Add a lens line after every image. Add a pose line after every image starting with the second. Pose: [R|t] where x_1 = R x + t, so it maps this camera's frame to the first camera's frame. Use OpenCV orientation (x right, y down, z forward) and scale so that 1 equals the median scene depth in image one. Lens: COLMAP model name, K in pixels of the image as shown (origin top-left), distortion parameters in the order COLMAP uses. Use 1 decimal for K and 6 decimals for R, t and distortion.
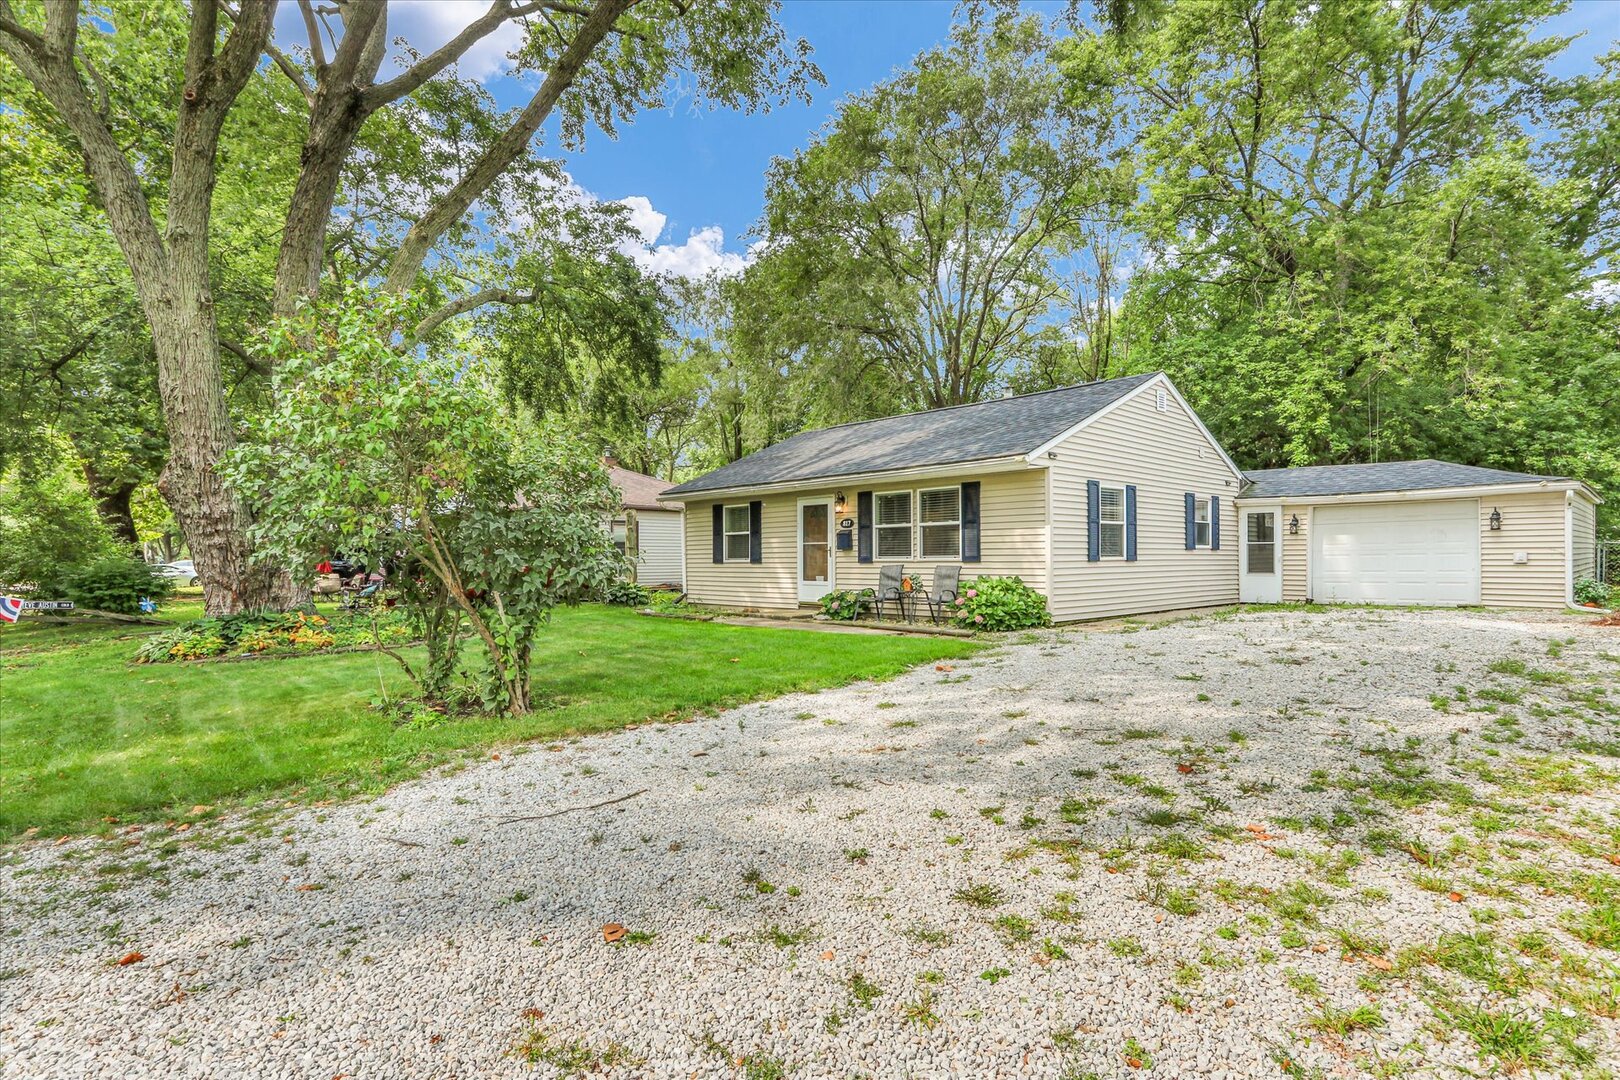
lens RADIAL K [[861.7, 0, 810.0], [0, 861.7, 540.0], [0, 0, 1]] dist [0.001012, 0.000726]
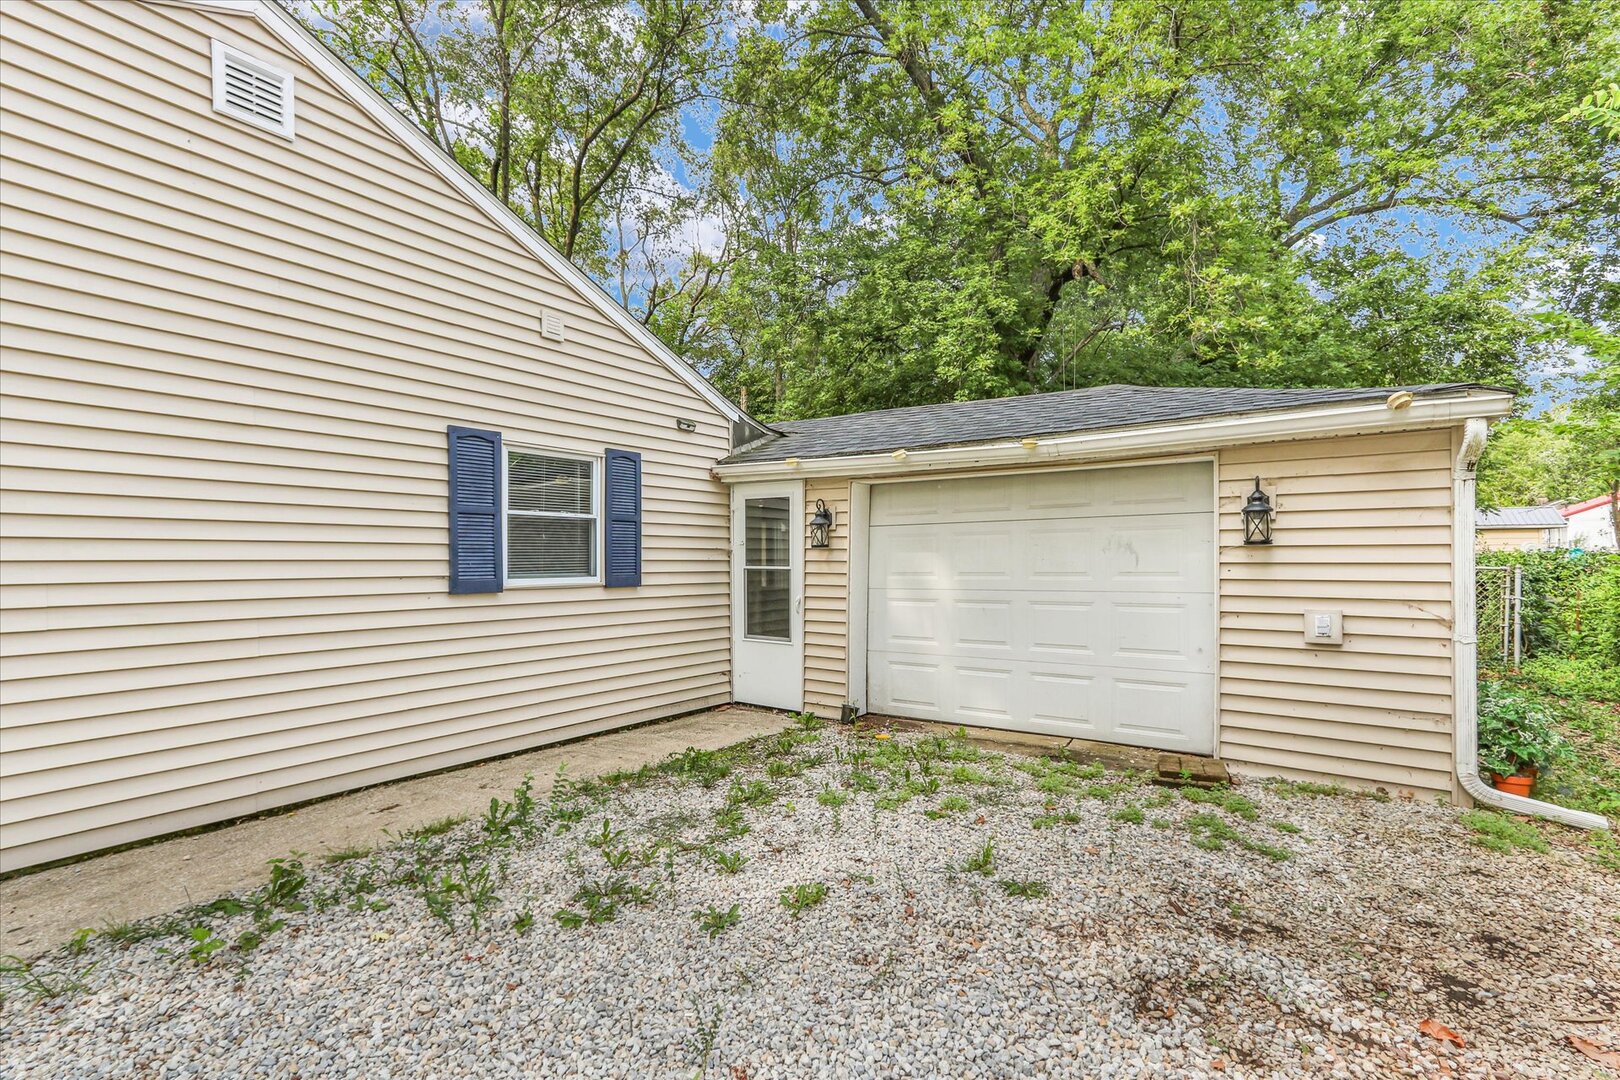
lens RADIAL K [[779.1, 0, 815.1], [0, 779.1, 554.4], [0, 0, 1]] dist [-0.012879, 0.014368]
pose [[0.980480, -0.005434, 0.196543, 0.373245], [0.000547, 0.999690, 0.024912, -0.010359], [-0.196618, -0.024318, 0.980179, 0.486590]]
